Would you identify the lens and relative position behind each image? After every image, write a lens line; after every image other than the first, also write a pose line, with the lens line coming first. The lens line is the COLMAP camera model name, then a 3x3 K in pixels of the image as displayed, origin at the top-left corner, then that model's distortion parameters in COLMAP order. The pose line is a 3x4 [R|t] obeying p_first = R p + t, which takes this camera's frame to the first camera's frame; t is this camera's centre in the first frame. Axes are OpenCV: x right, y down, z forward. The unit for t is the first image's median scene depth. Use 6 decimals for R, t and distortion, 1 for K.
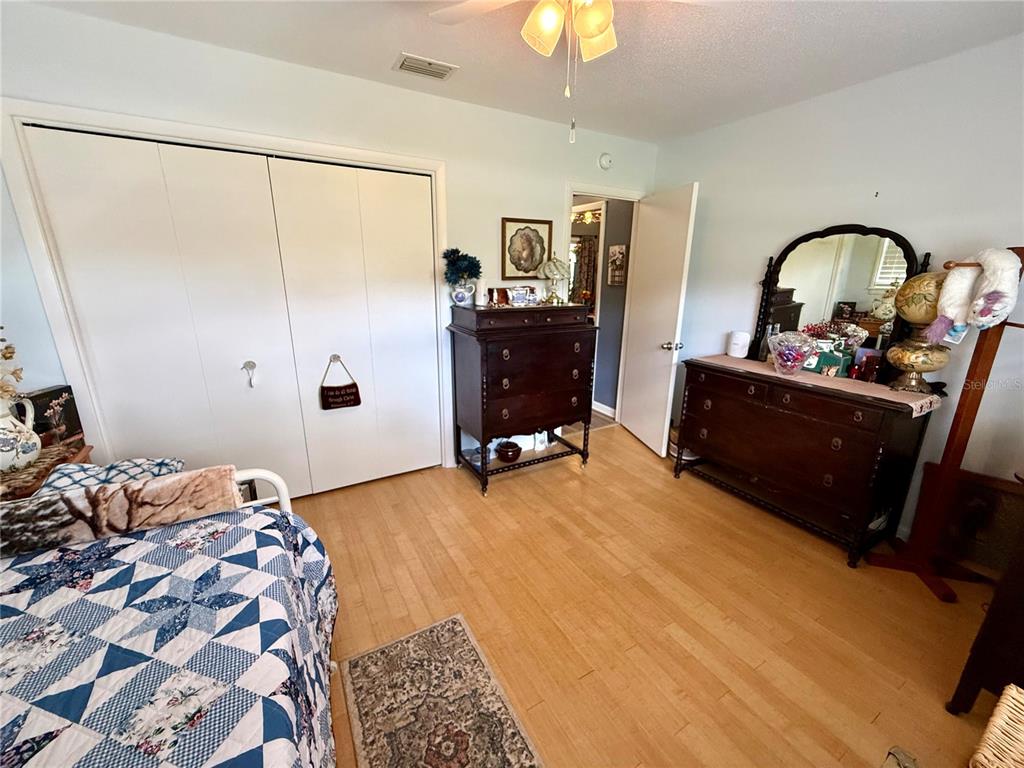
lens RADIAL K [[408.6, 0, 511.7], [0, 408.6, 388.6], [0, 0, 1]] dist [-0.000474, 0.000227]
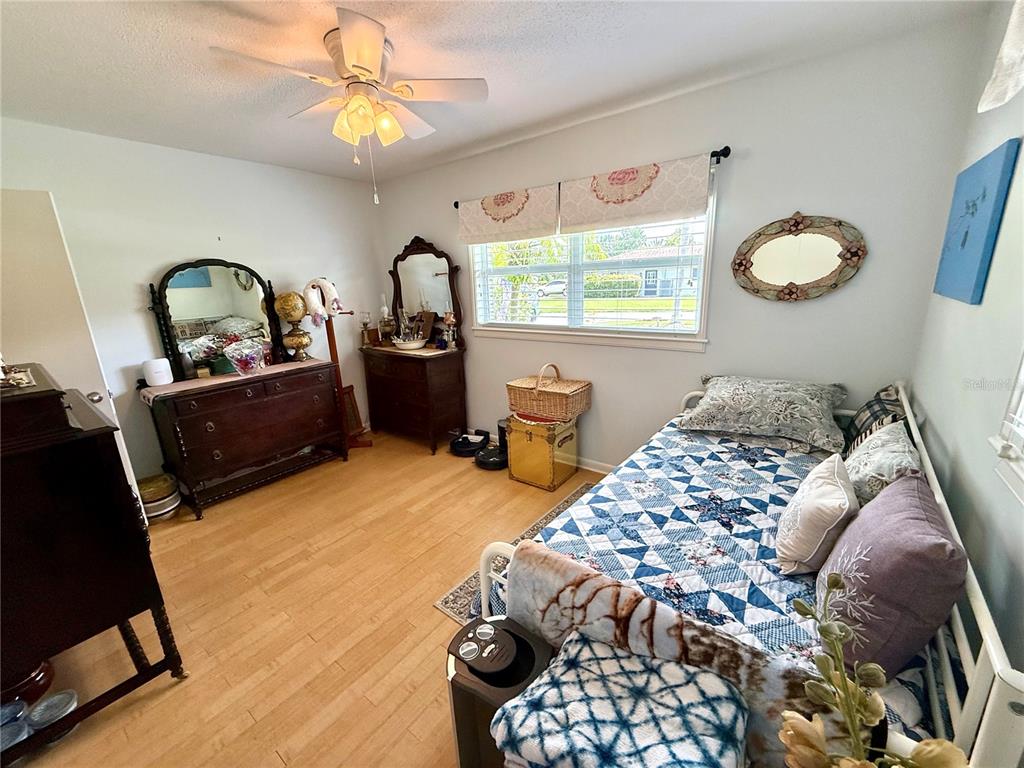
lens RADIAL K [[408.6, 0, 512.3], [0, 408.6, 381.8], [0, 0, 1]] dist [-0.000474, 0.000227]
pose [[-0.388773, -0.217199, 0.895366, -1.262957], [0.291631, 0.892836, 0.343213, -0.341104], [-0.873960, 0.394549, -0.283768, 1.068254]]
